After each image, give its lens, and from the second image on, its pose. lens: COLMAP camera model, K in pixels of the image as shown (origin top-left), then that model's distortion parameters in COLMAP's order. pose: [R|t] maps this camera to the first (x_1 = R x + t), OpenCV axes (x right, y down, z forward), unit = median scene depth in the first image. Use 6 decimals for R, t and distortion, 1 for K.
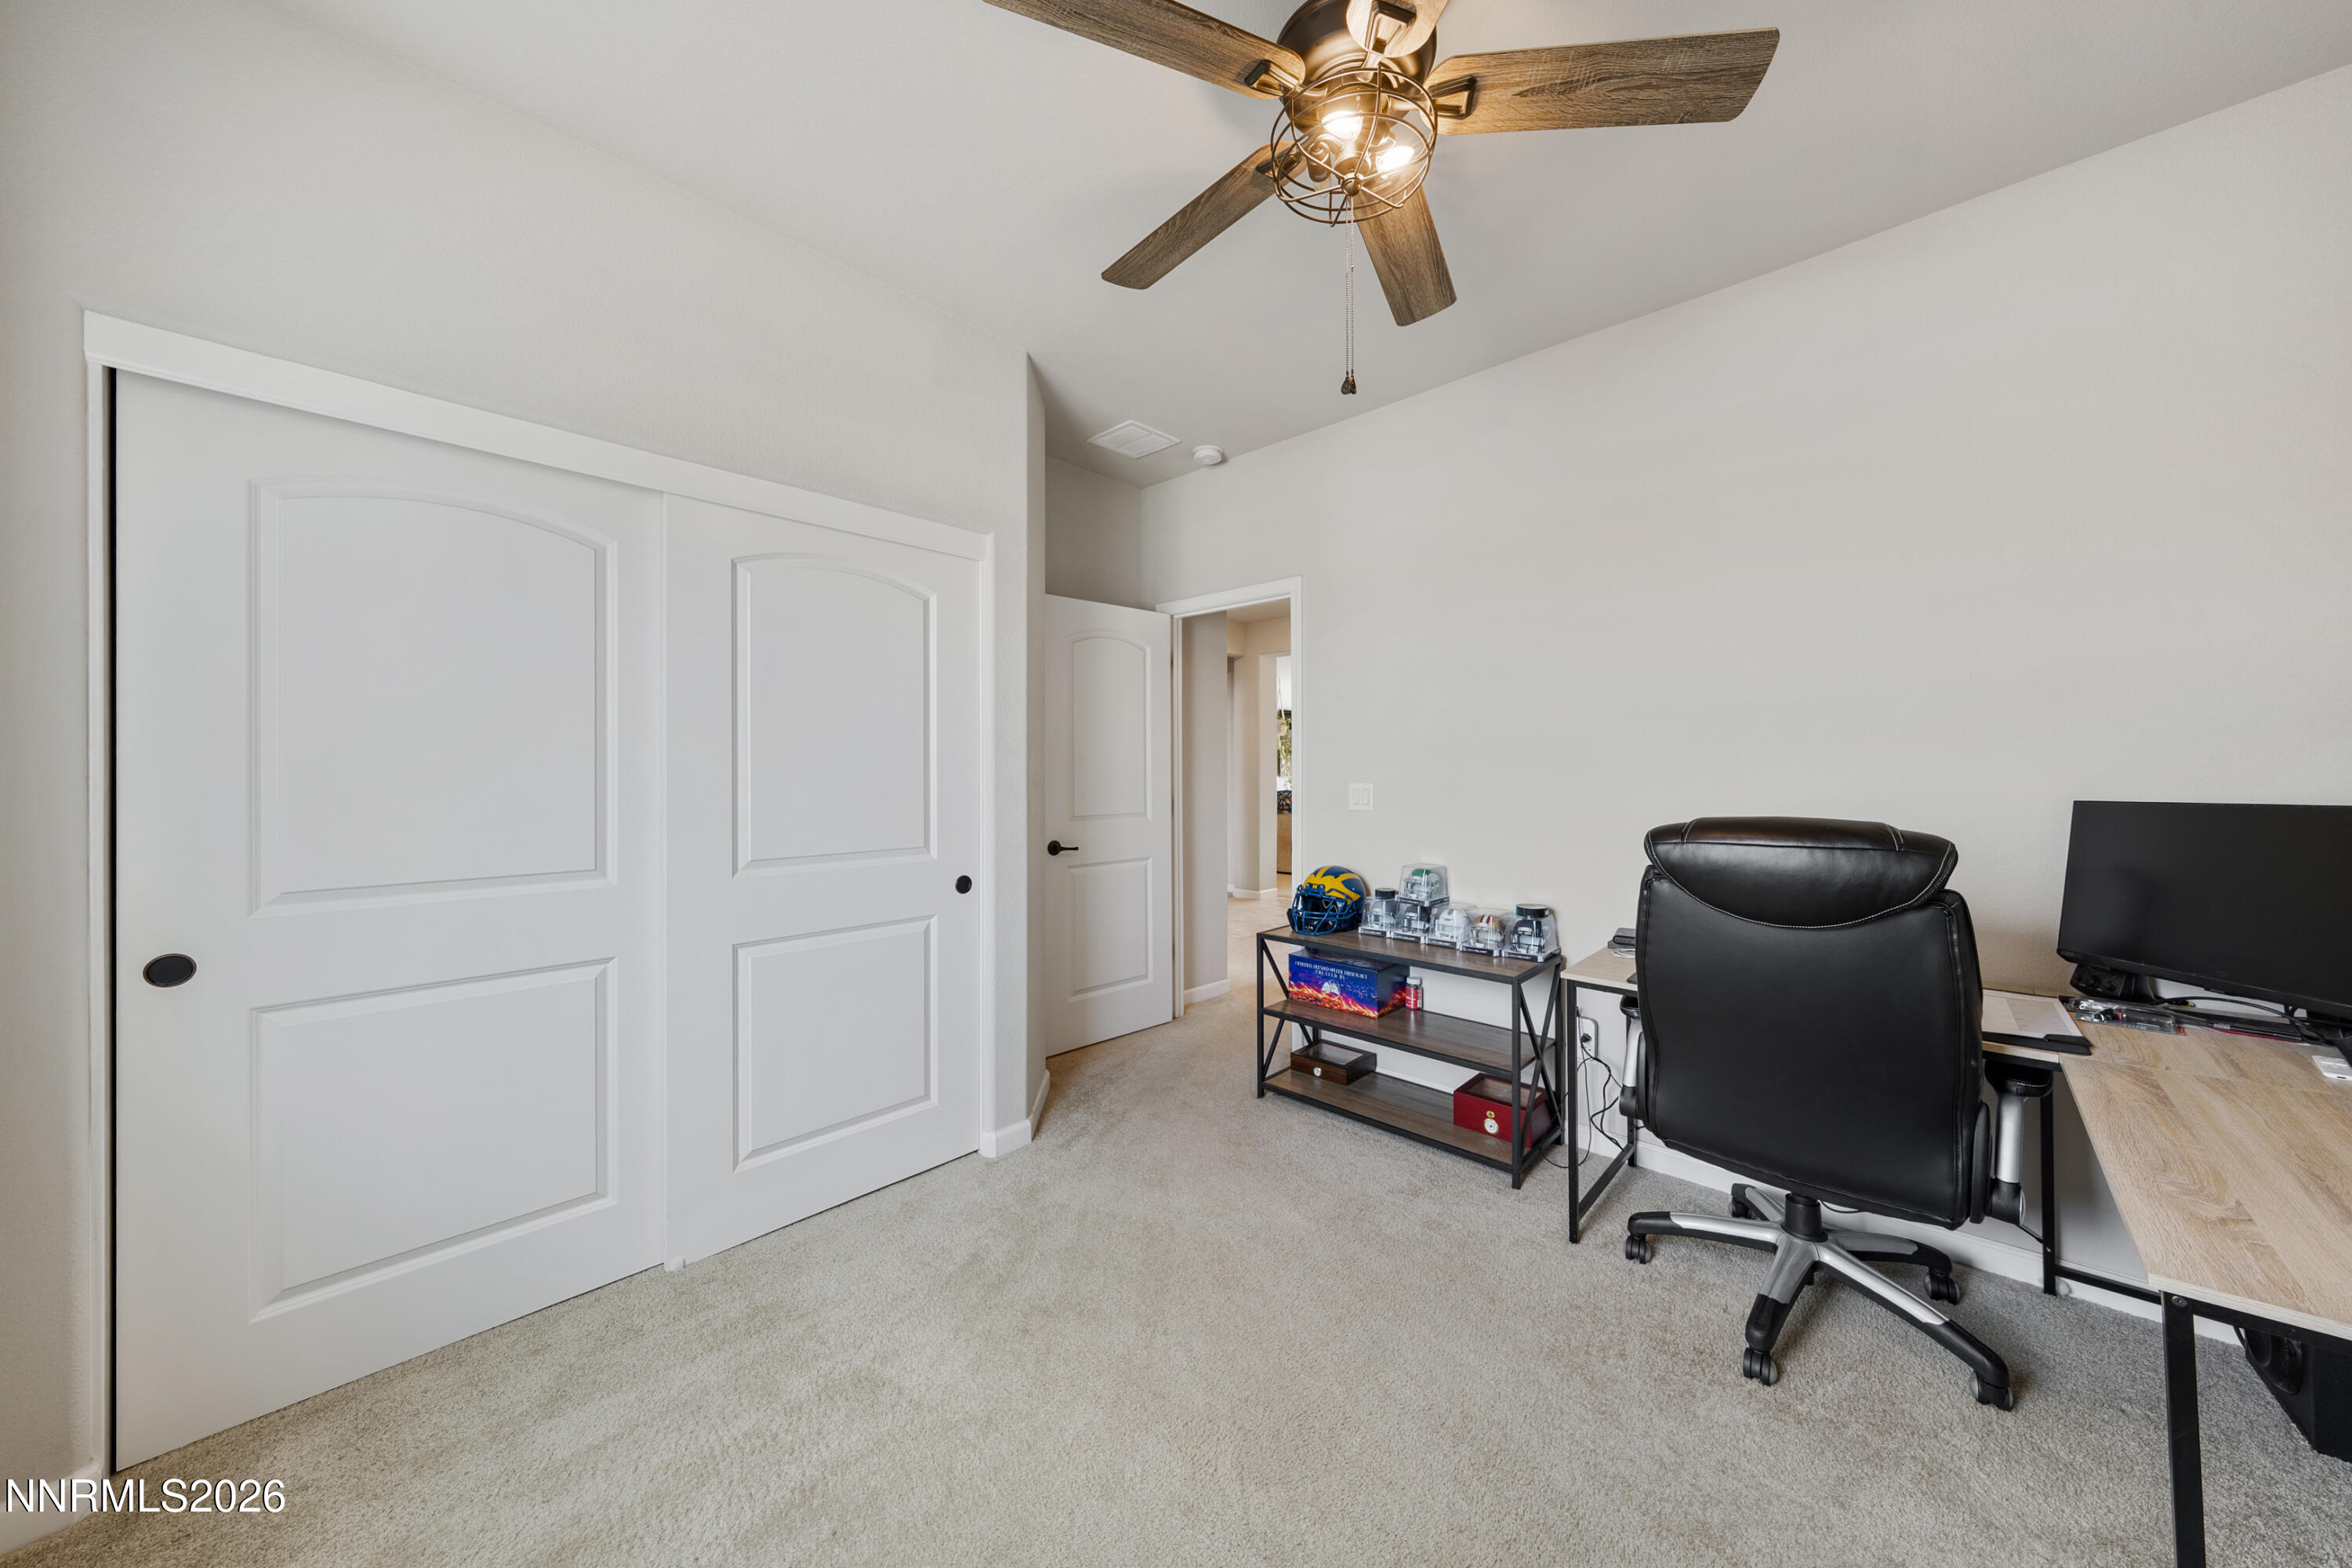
lens RADIAL K [[798.9, 0, 1174.8], [0, 798.9, 772.6], [0, 0, 1]] dist [-0.001044, -0.000095]
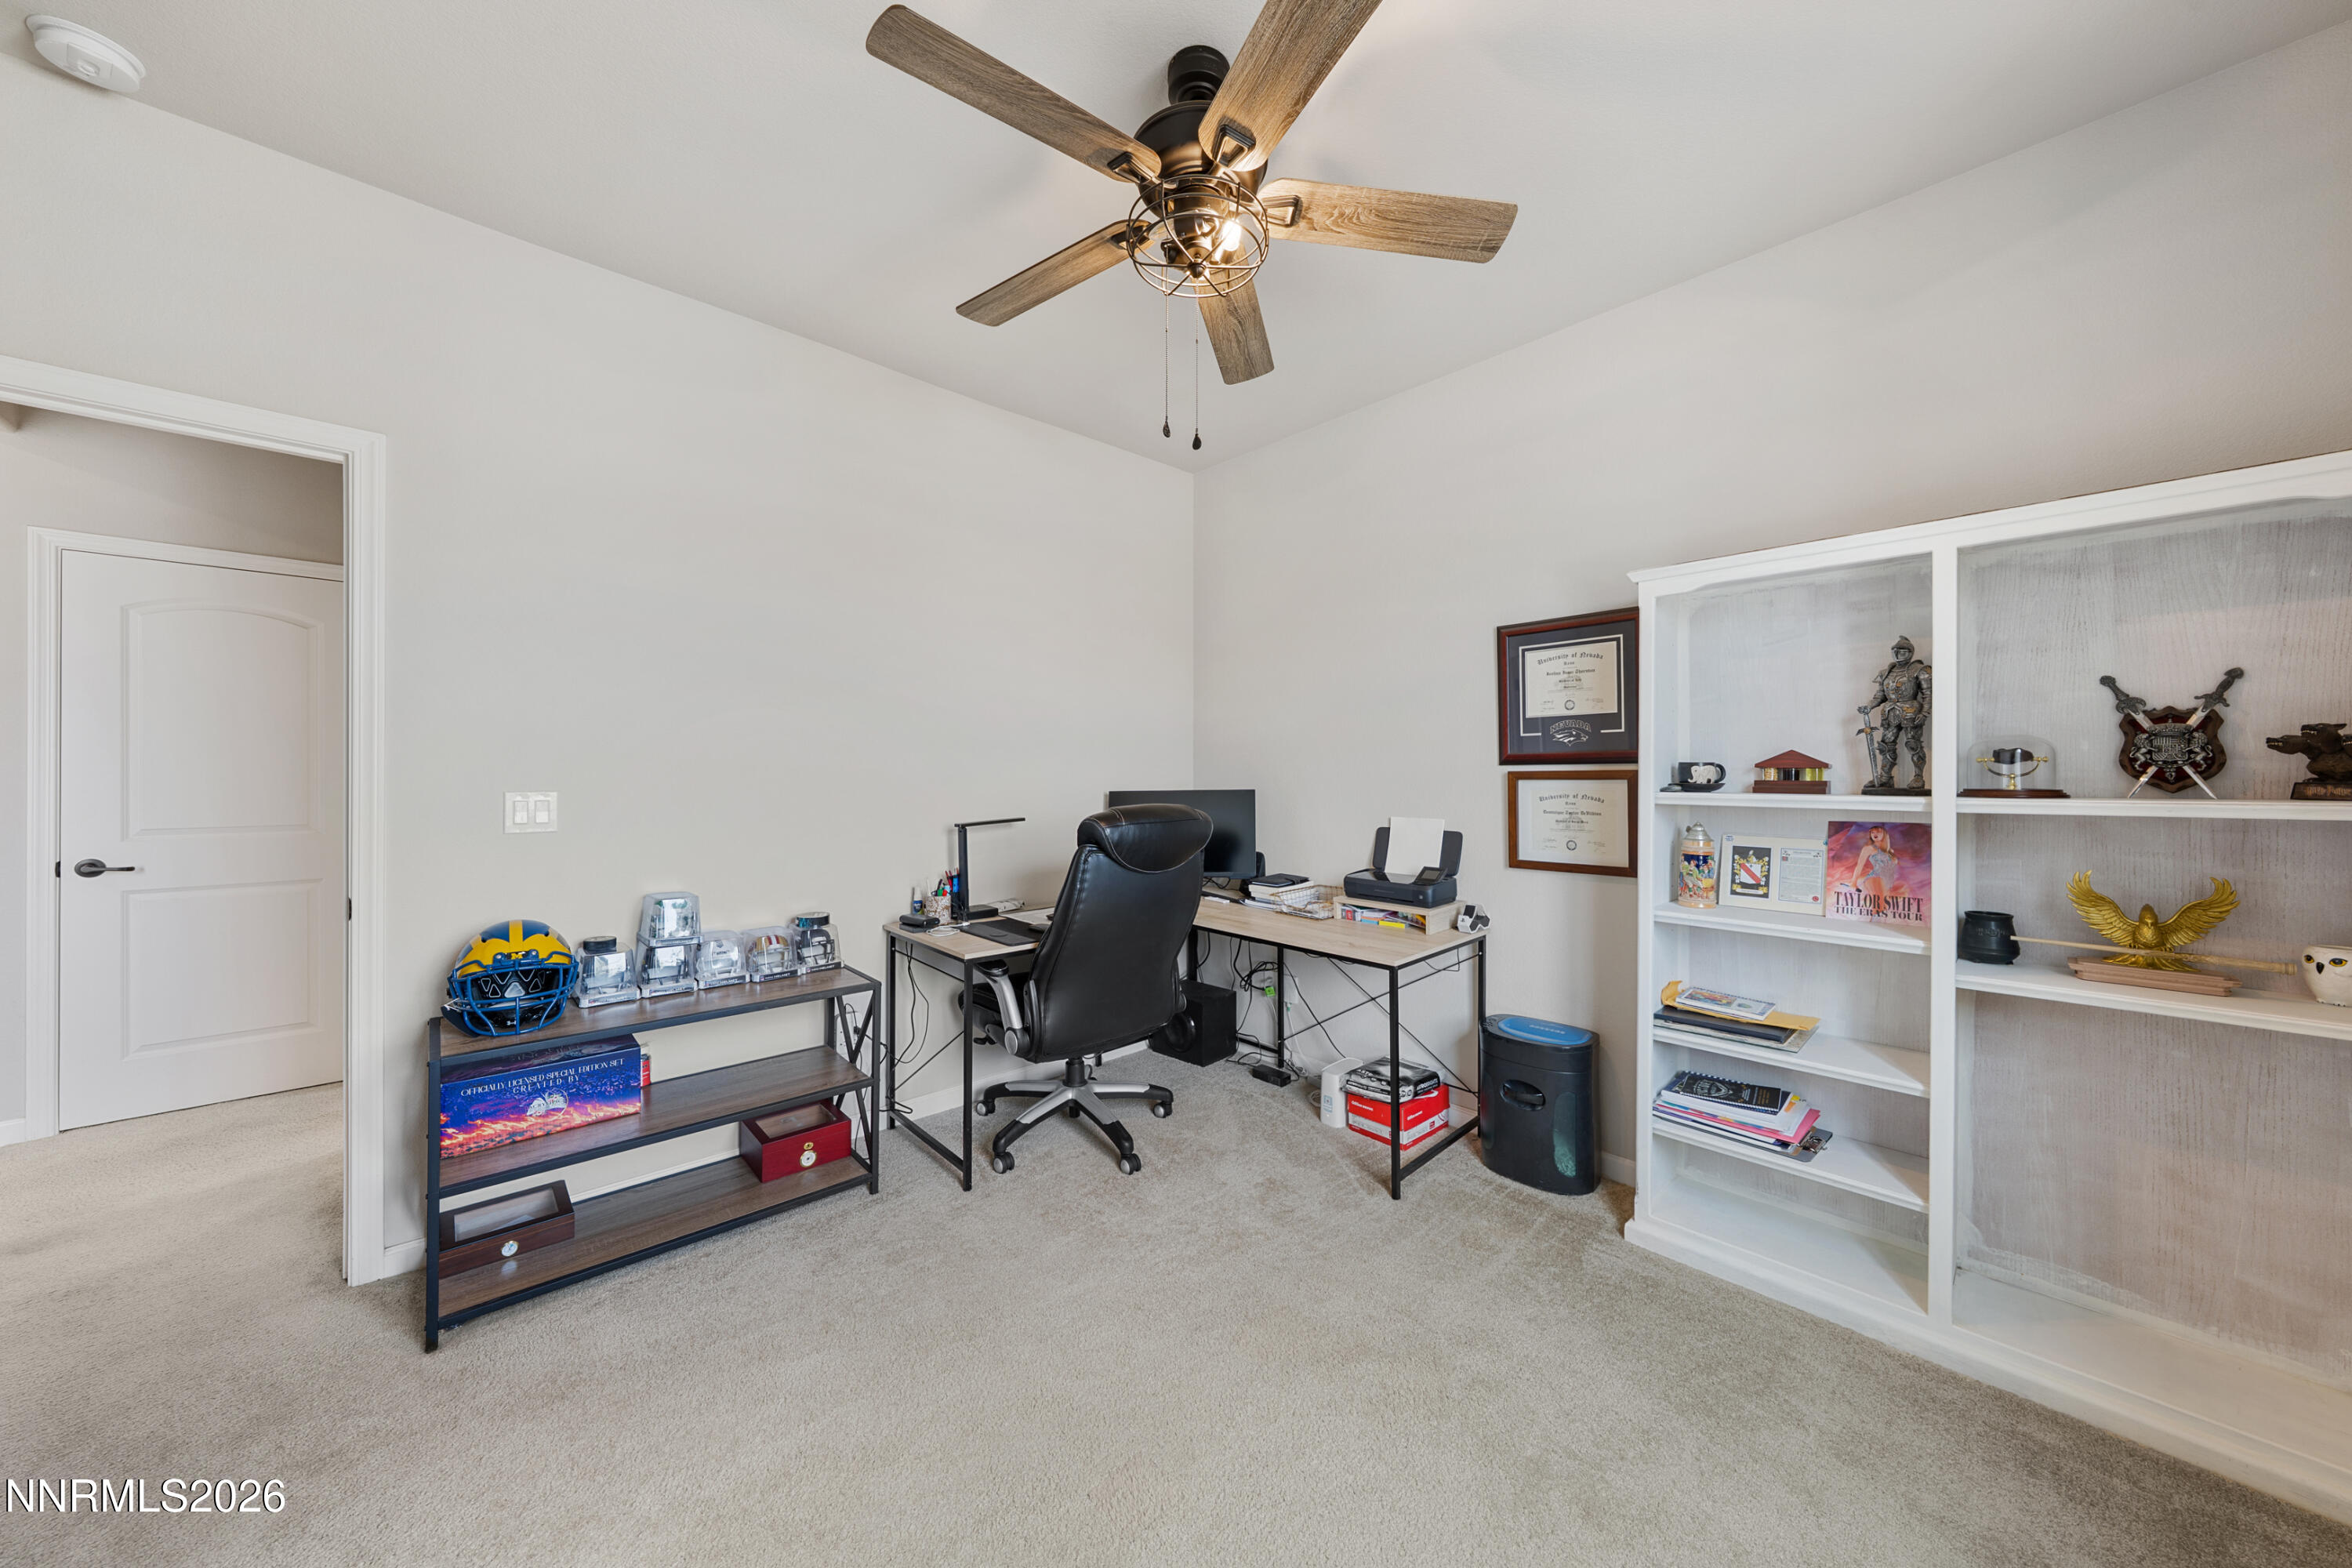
lens RADIAL K [[798.9, 0, 1176.6], [0, 798.9, 773.1], [0, 0, 1]] dist [-0.001044, -0.000095]
pose [[0.063052, 0.005907, 0.997993, -0.449427], [0.004275, 0.999972, -0.006189, 0.003504], [-0.998001, 0.004657, 0.063025, 0.459256]]
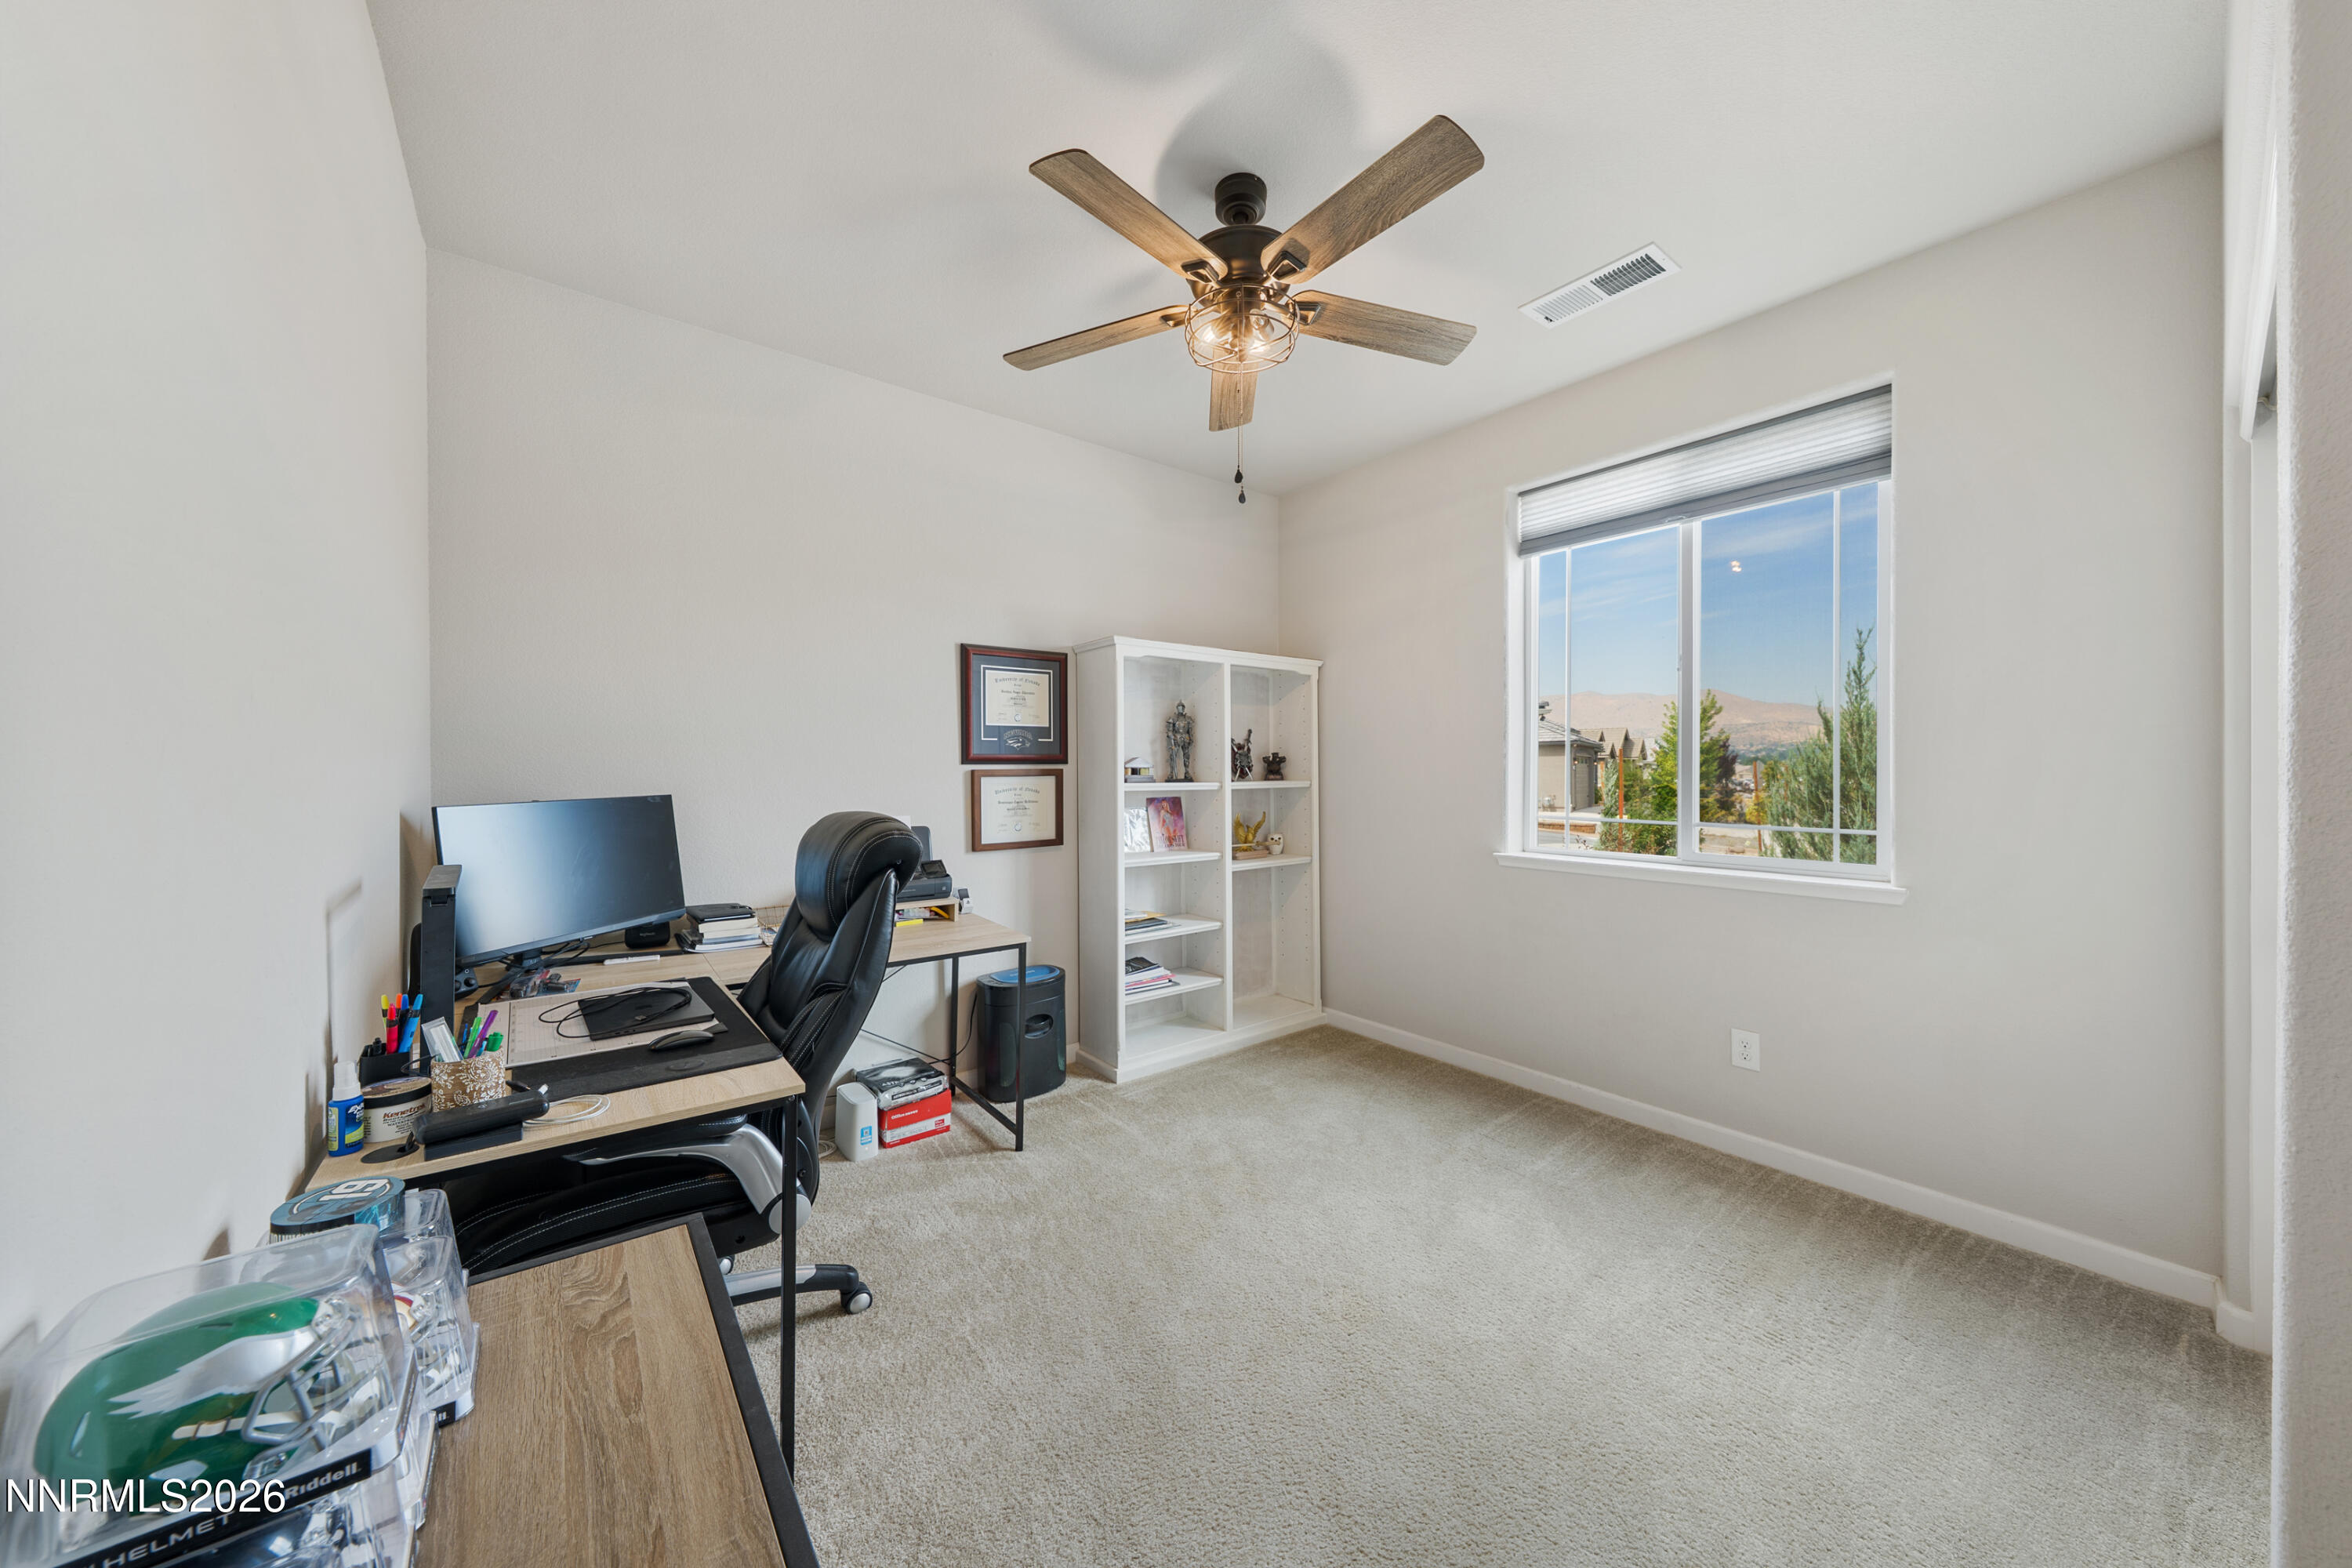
lens RADIAL K [[798.9, 0, 1177.4], [0, 798.9, 776.7], [0, 0, 1]] dist [-0.001044, -0.000095]
pose [[-0.989492, 0.008677, 0.144324, 0.058814], [0.010145, 0.999904, 0.009441, -0.000617], [-0.144228, 0.010806, -0.989485, 1.151386]]
